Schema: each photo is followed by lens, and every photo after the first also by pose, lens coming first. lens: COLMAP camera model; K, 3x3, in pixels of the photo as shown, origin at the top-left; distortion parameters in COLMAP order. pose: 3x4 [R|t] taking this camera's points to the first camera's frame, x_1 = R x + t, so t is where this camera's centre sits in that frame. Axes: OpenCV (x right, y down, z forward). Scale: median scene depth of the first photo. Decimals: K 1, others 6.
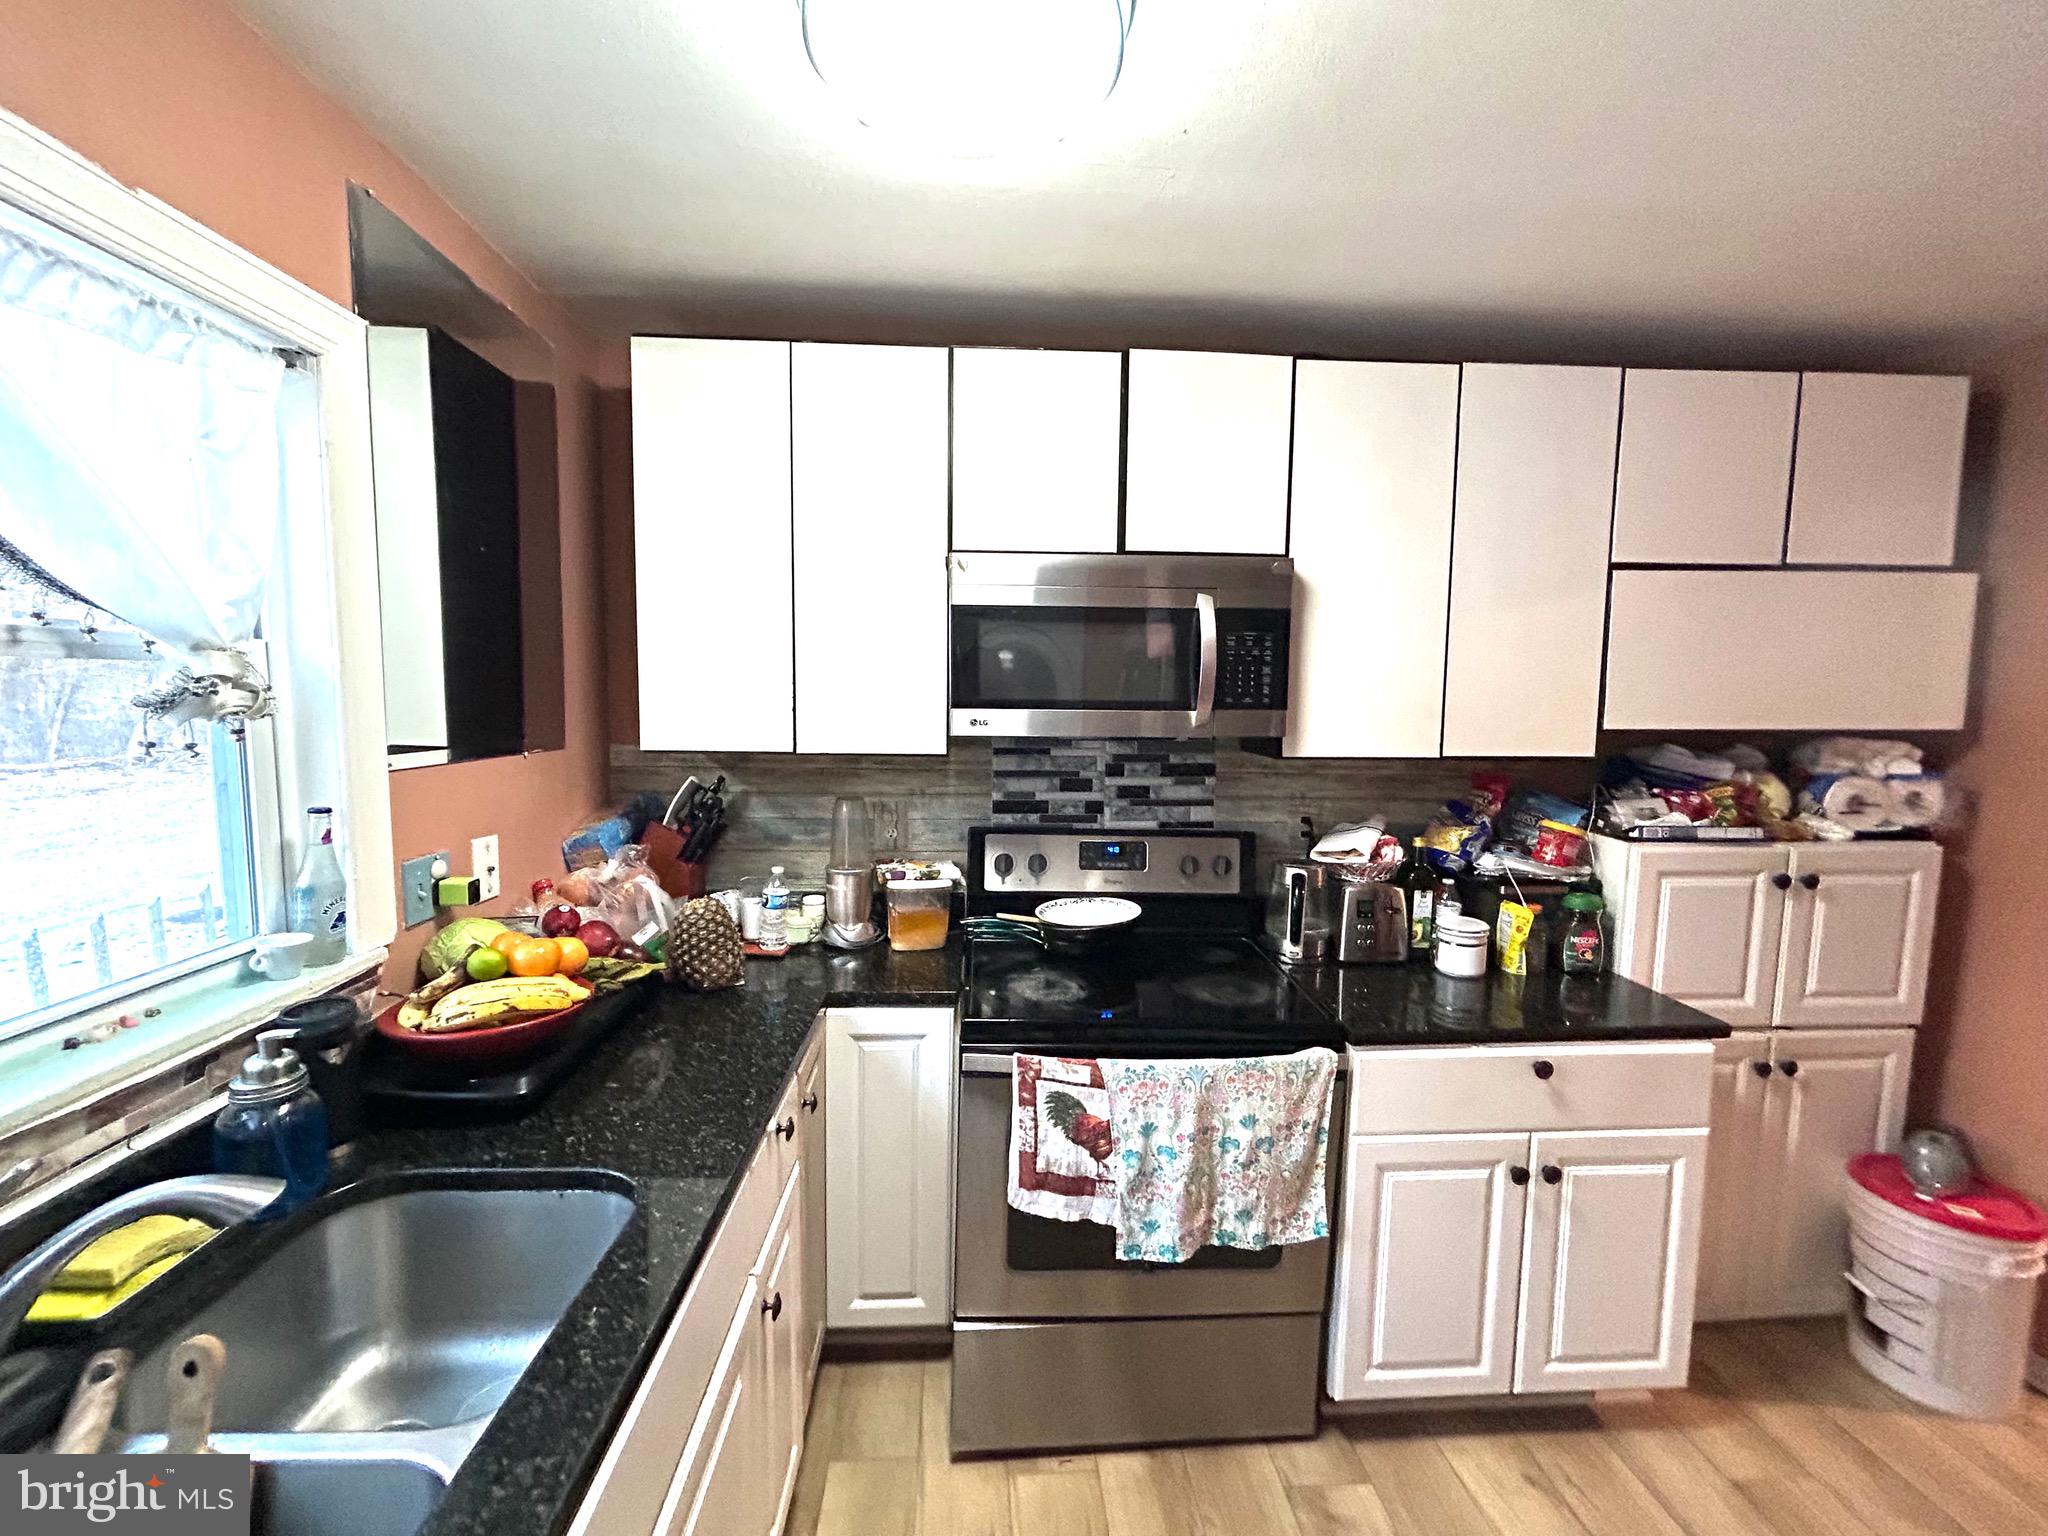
lens RADIAL K [[821.4, 0, 1026.1], [0, 821.4, 760.7], [0, 0, 1]] dist [-0.003540, 0.001426]
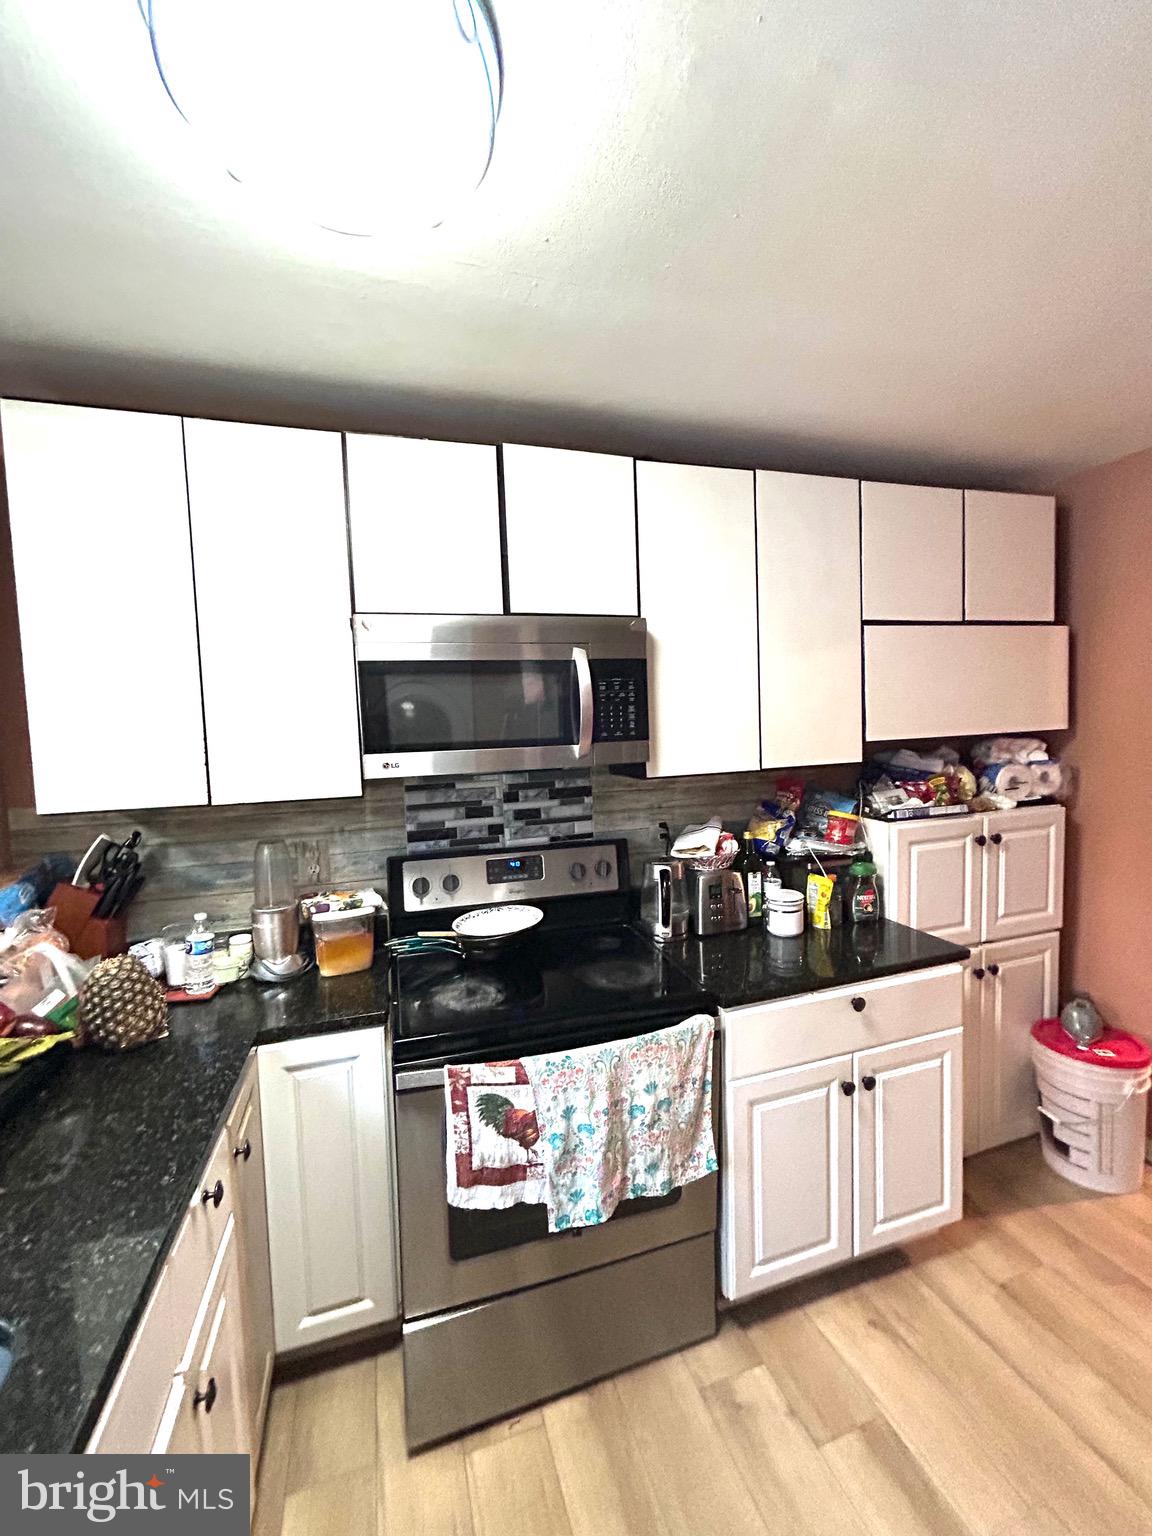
lens RADIAL K [[616.0, 0, 575.7], [0, 616.0, 766.5], [0, 0, 1]] dist [-0.003540, 0.001426]
pose [[0.969495, -0.062875, 0.236911, -0.011610], [0.069122, 0.997443, -0.018148, -0.011836], [-0.235164, 0.033970, 0.971362, 0.122111]]
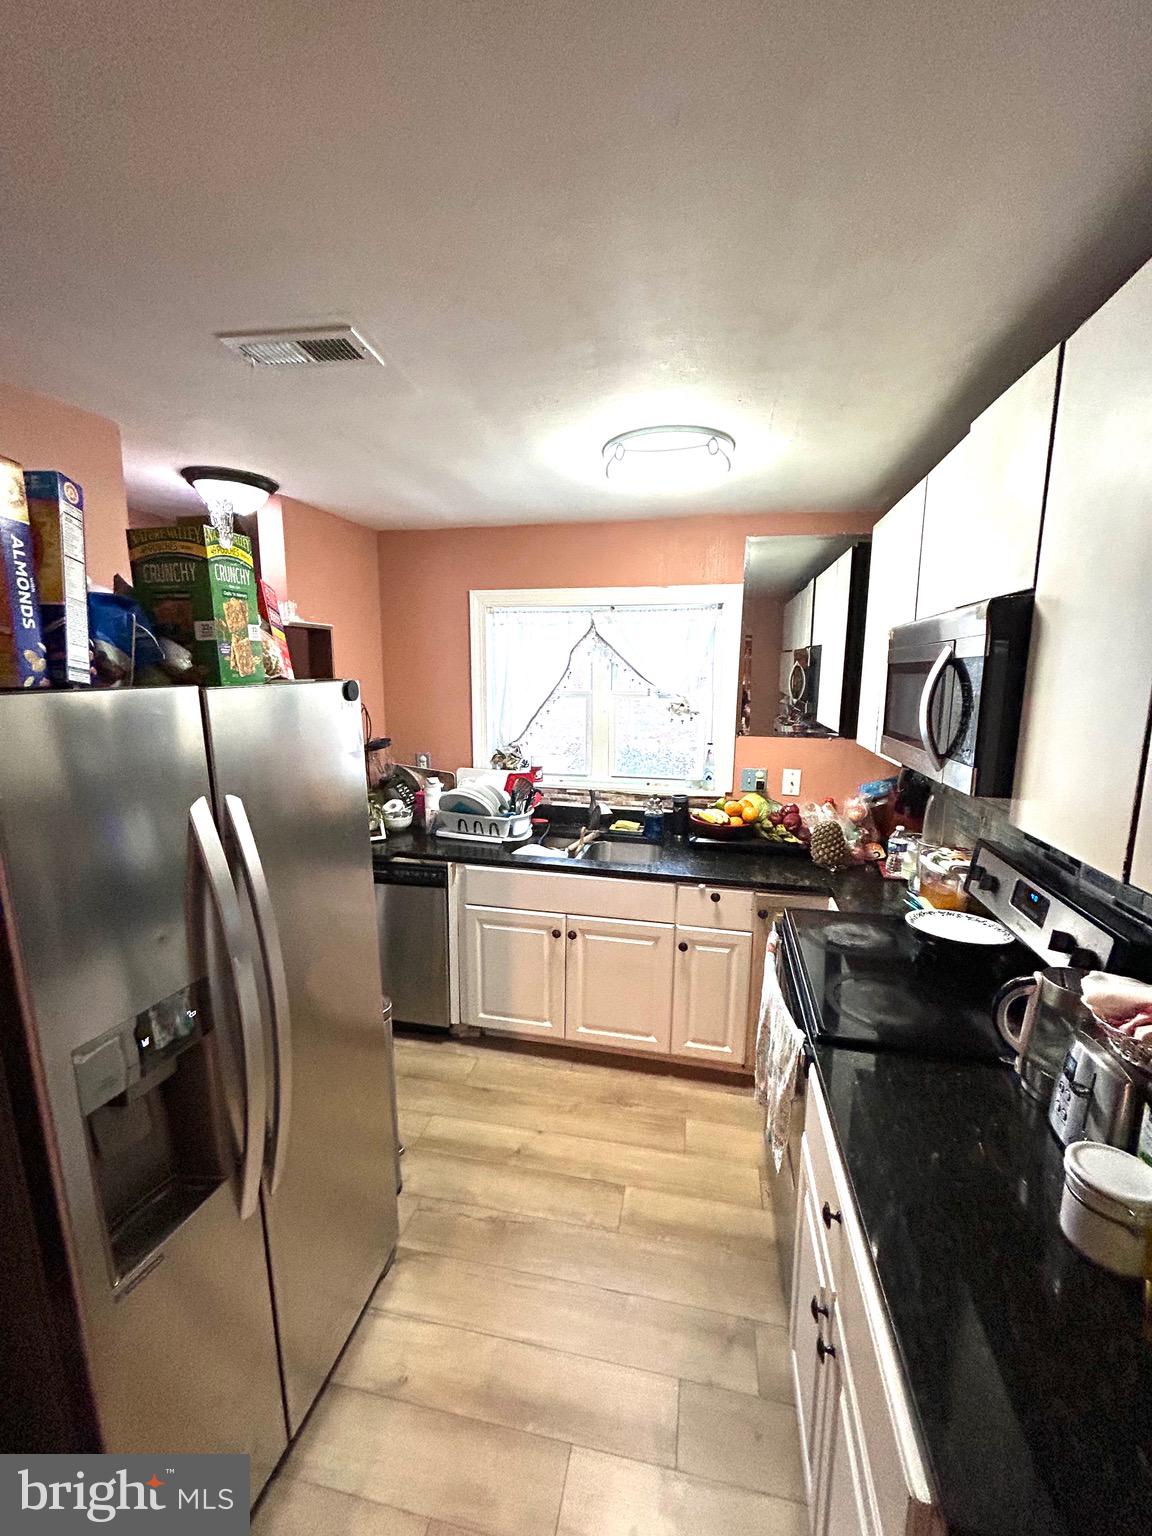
lens RADIAL K [[616.0, 0, 575.9], [0, 616.0, 767.8], [0, 0, 1]] dist [-0.003540, 0.001426]
pose [[-0.281099, 0.132576, -0.950477, 1.064853], [-0.092529, 0.982054, 0.164345, -0.129293], [0.955208, 0.134144, -0.263788, 0.737359]]
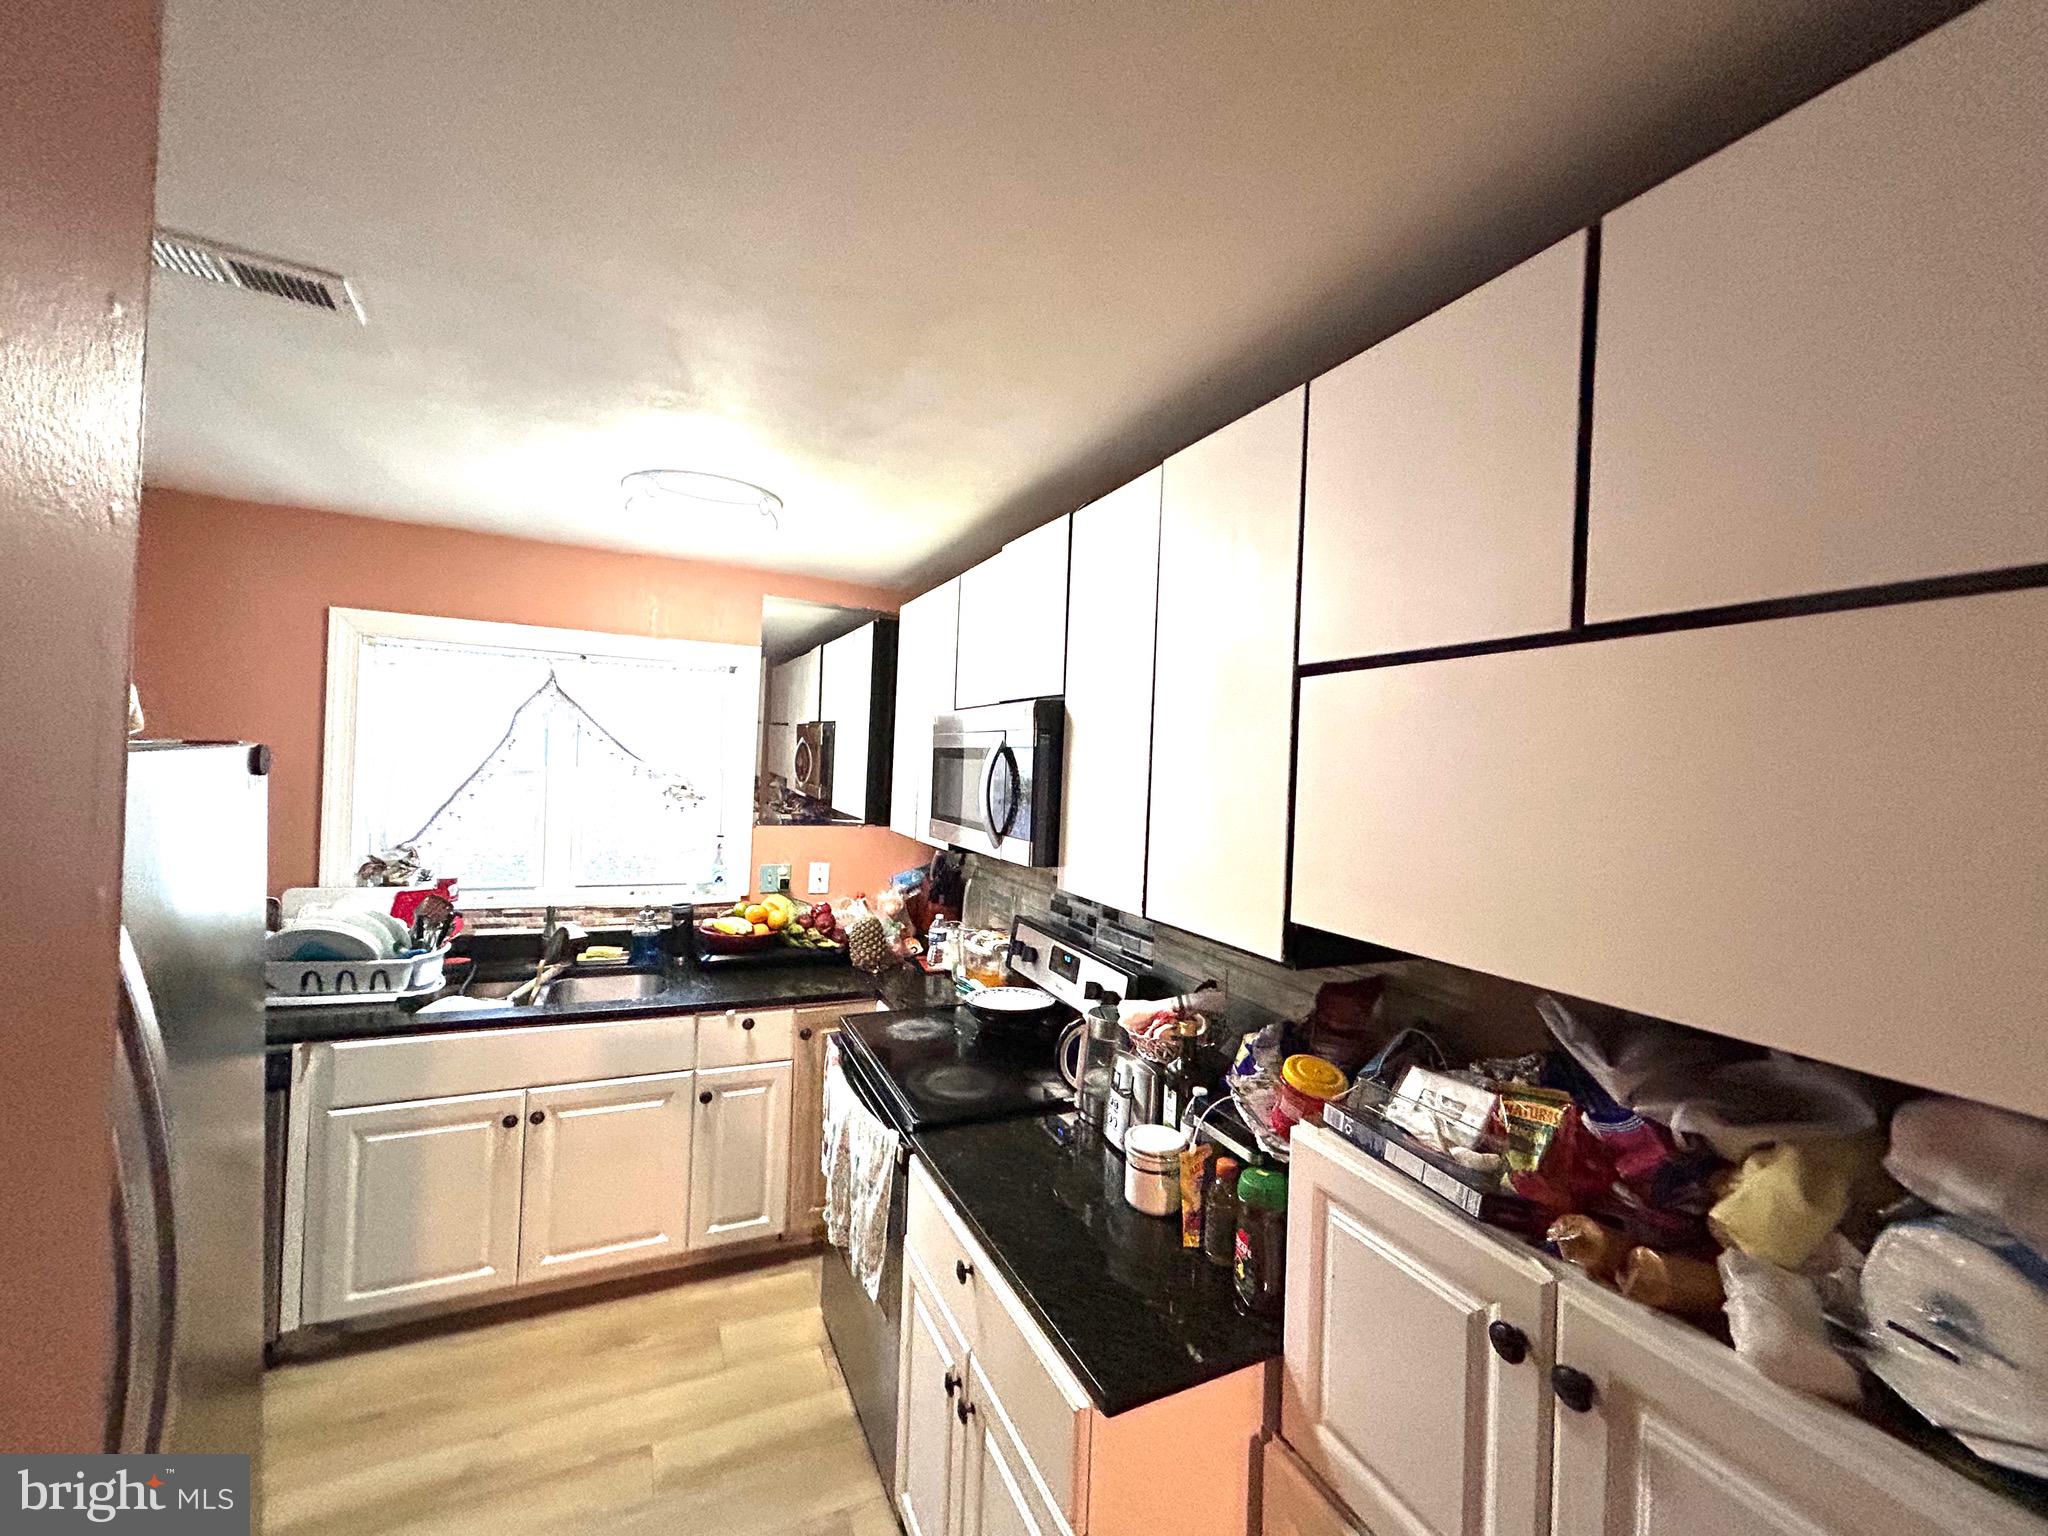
lens RADIAL K [[821.4, 0, 1026.6], [0, 821.4, 761.6], [0, 0, 1]] dist [-0.003540, 0.001426]
pose [[0.372393, 0.002917, -0.928070, 1.260505], [-0.117844, 0.992049, -0.044167, -0.113591], [0.920563, 0.125815, 0.369776, 0.576322]]
